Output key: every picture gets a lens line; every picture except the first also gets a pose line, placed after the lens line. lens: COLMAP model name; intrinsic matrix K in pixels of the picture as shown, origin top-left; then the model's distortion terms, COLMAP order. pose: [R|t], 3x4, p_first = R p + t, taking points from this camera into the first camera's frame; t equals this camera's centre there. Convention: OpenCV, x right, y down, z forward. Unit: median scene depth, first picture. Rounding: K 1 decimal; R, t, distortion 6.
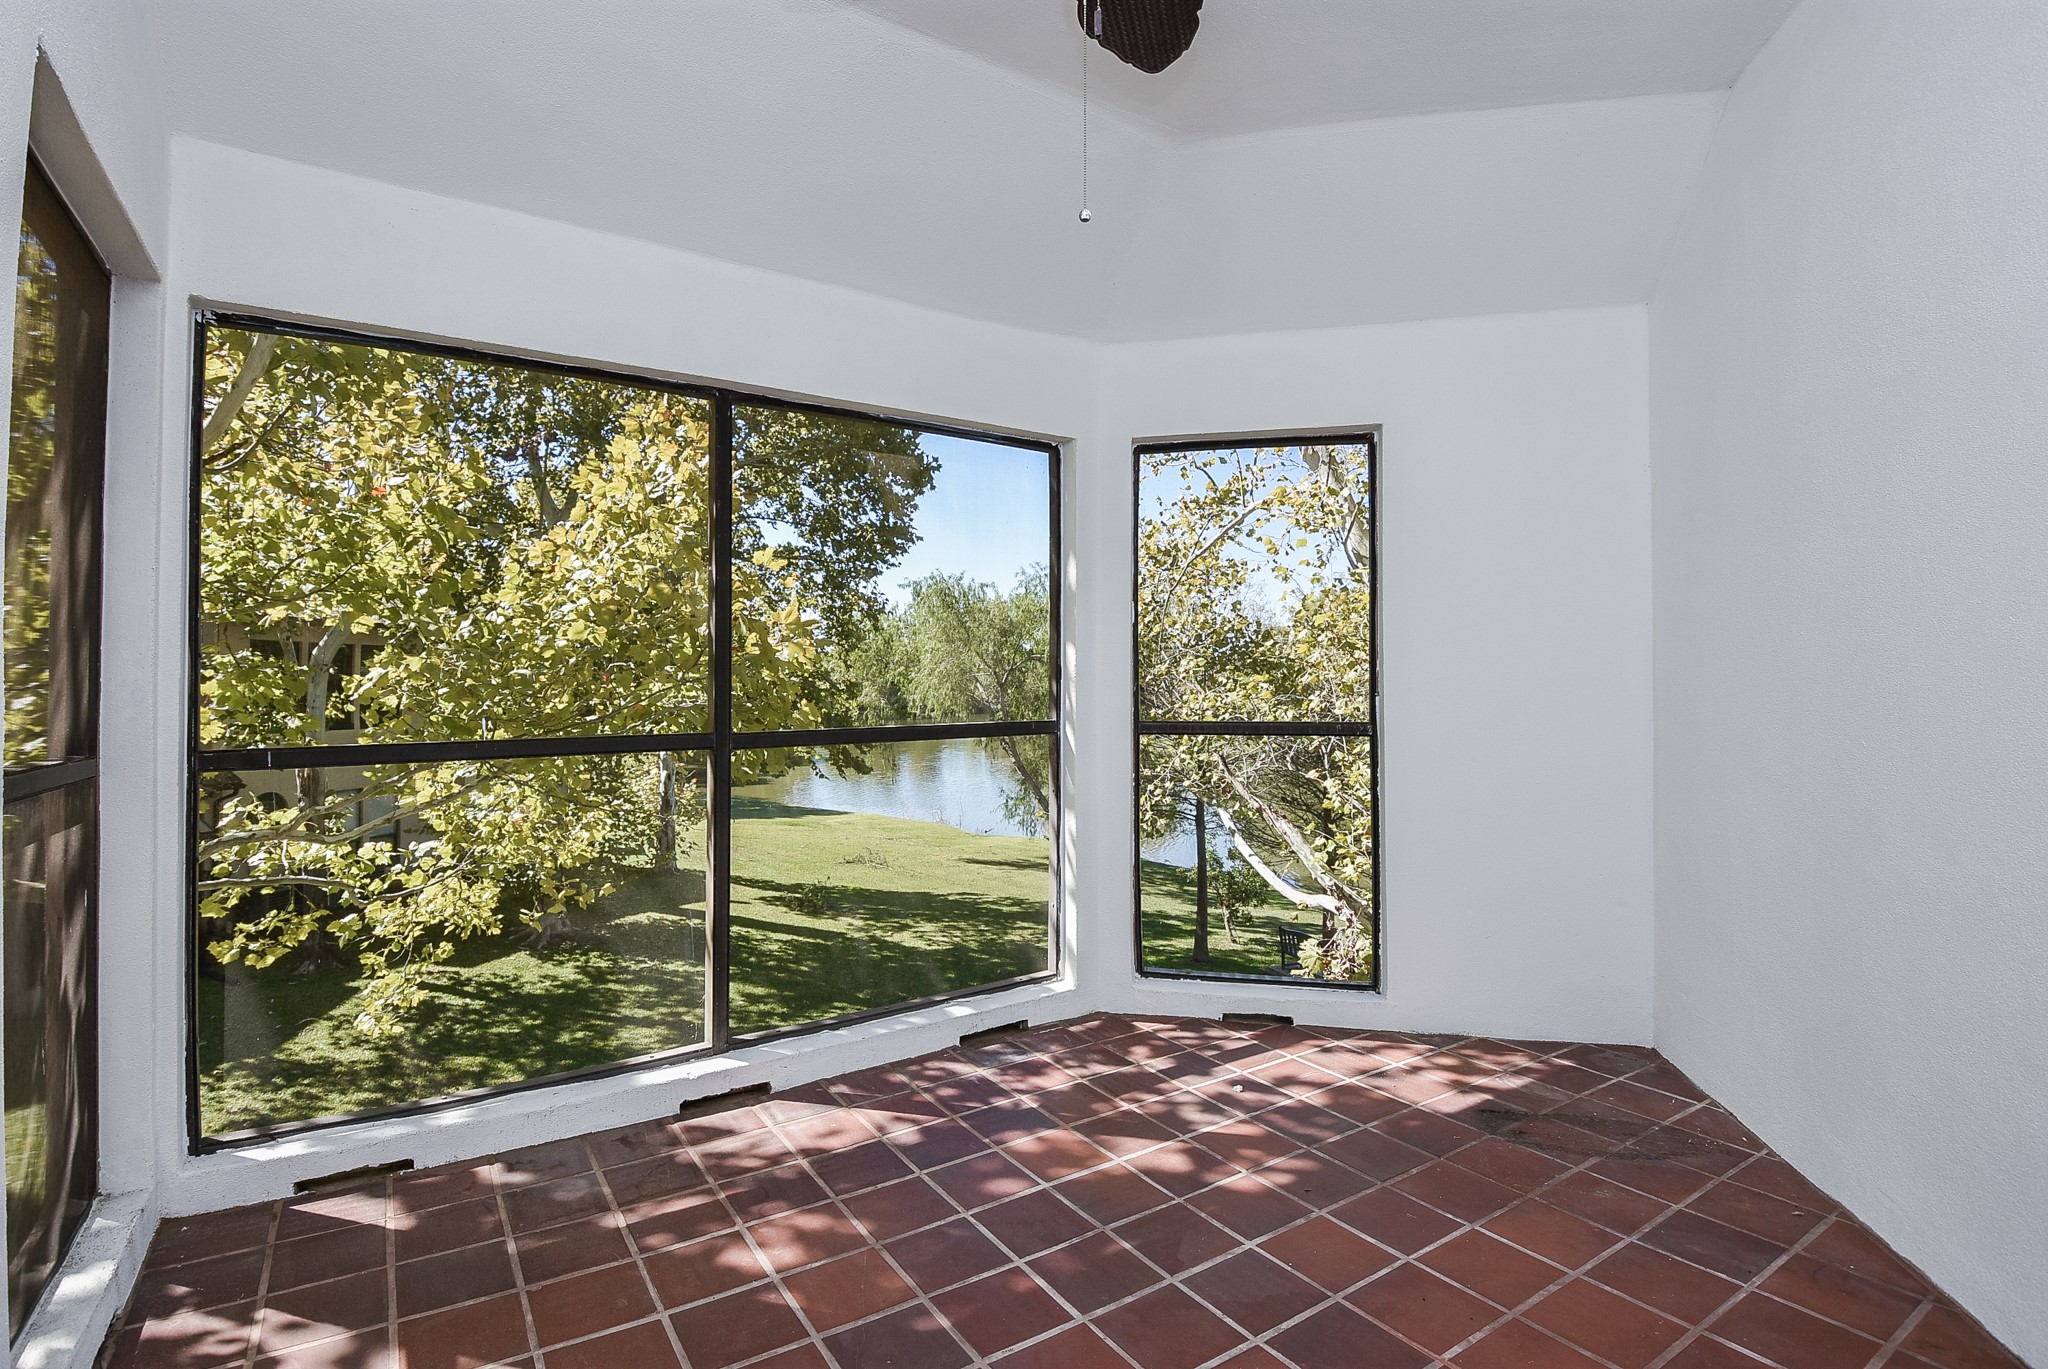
lens RADIAL K [[960.5, 0, 1026.2], [0, 960.5, 685.1], [0, 0, 1]] dist [0.002980, -0.004574]
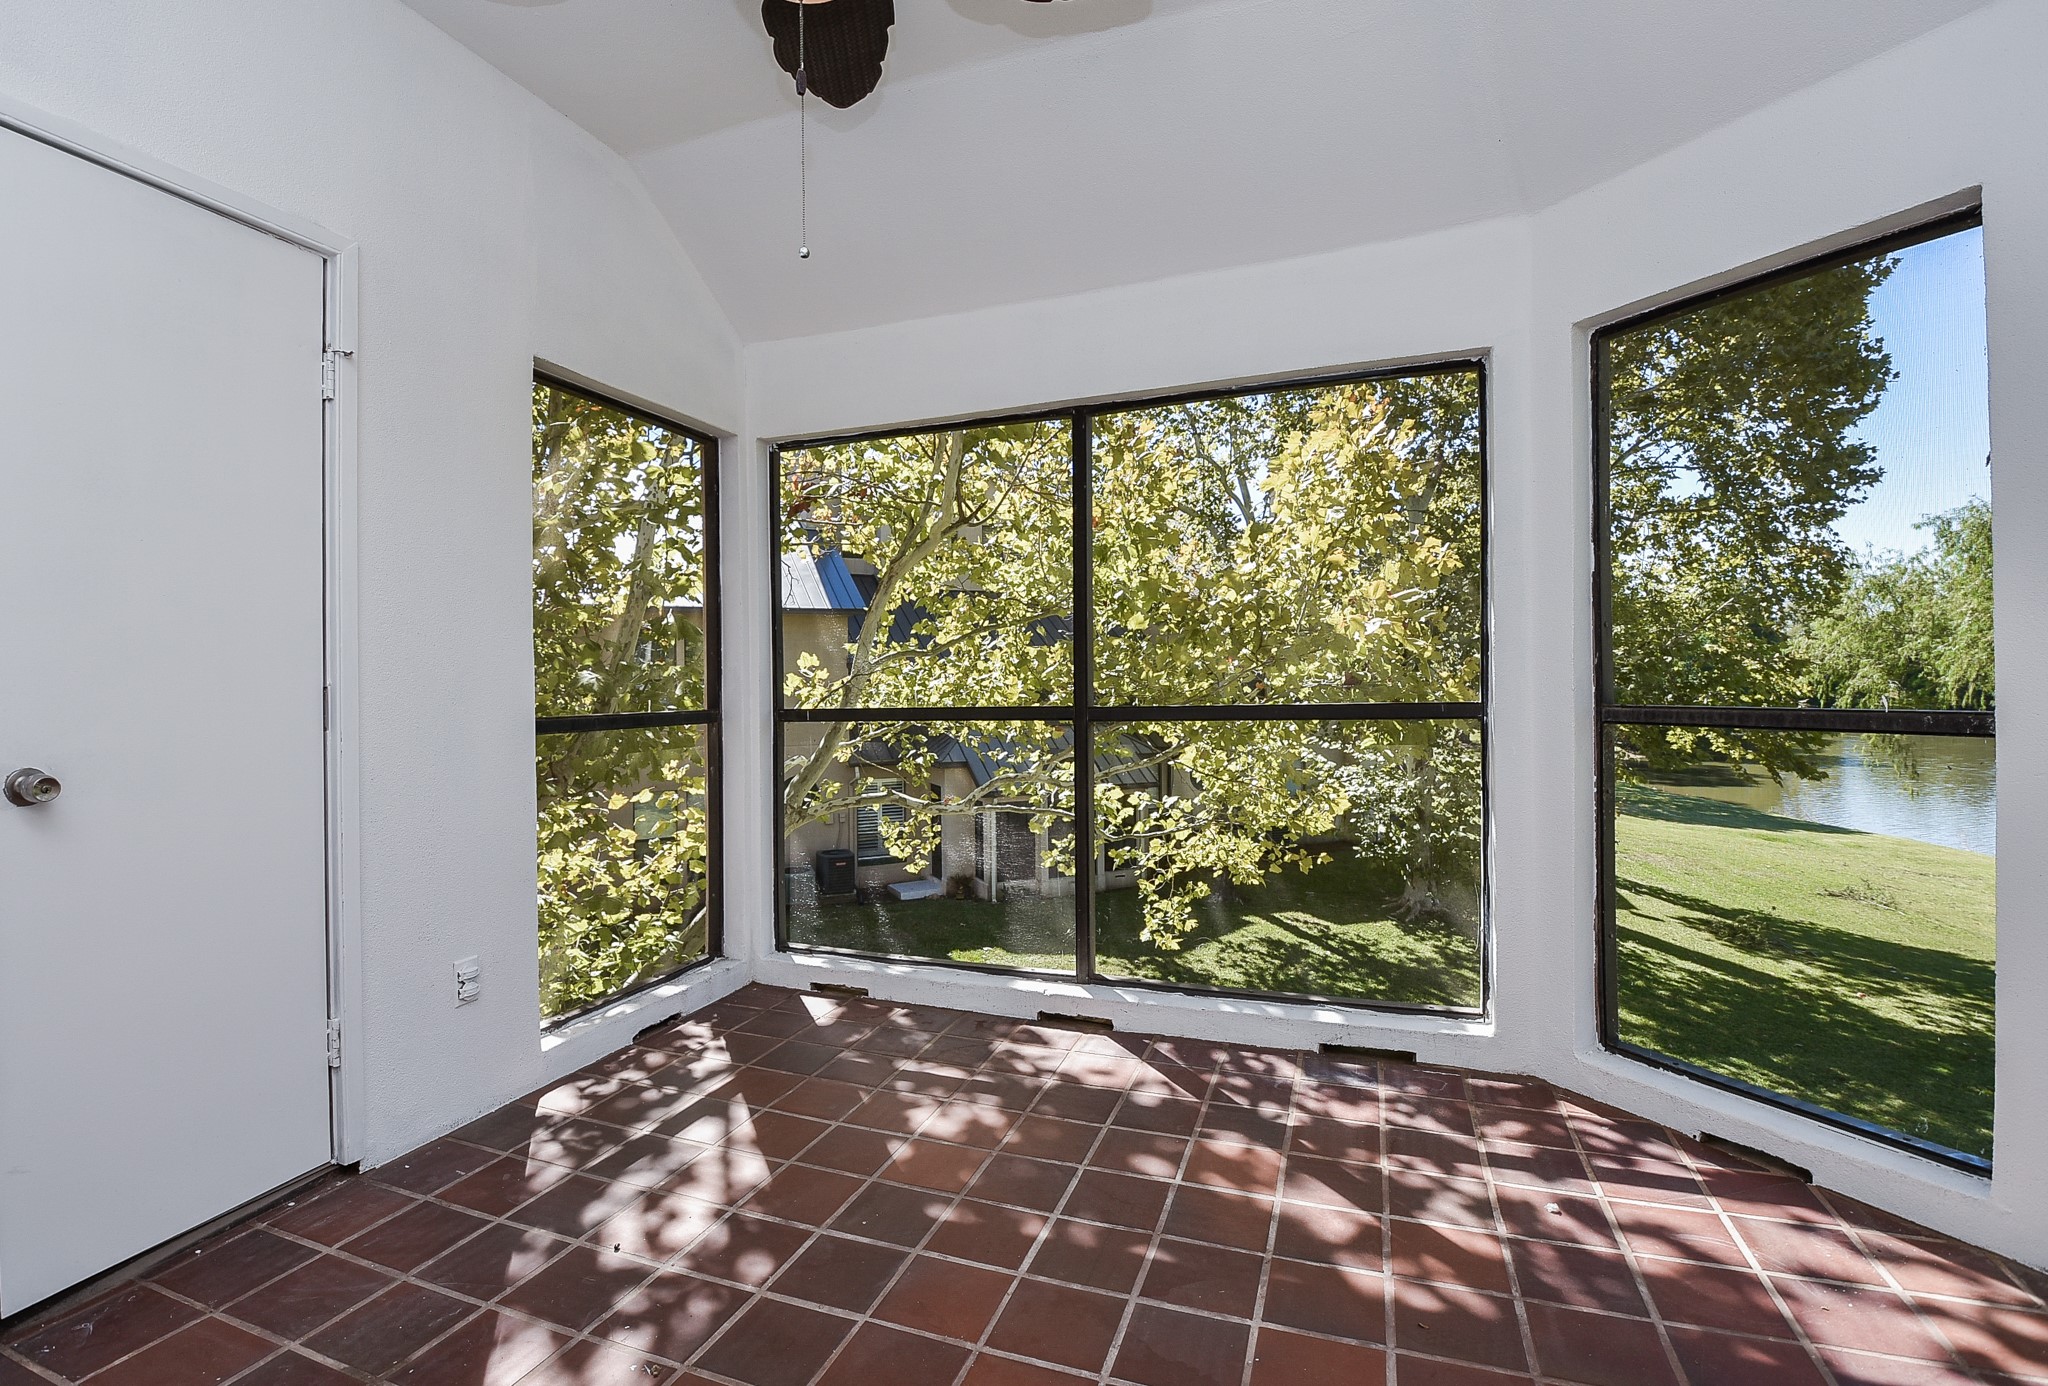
lens RADIAL K [[988.9, 0, 1021.1], [0, 988.9, 683.4], [0, 0, 1]] dist [-0.022431, -0.006580]
pose [[0.599106, 0.006018, -0.800647, 0.486834], [0.007427, 0.999887, 0.013073, 0.007876], [0.800635, -0.013778, 0.598994, 0.203642]]
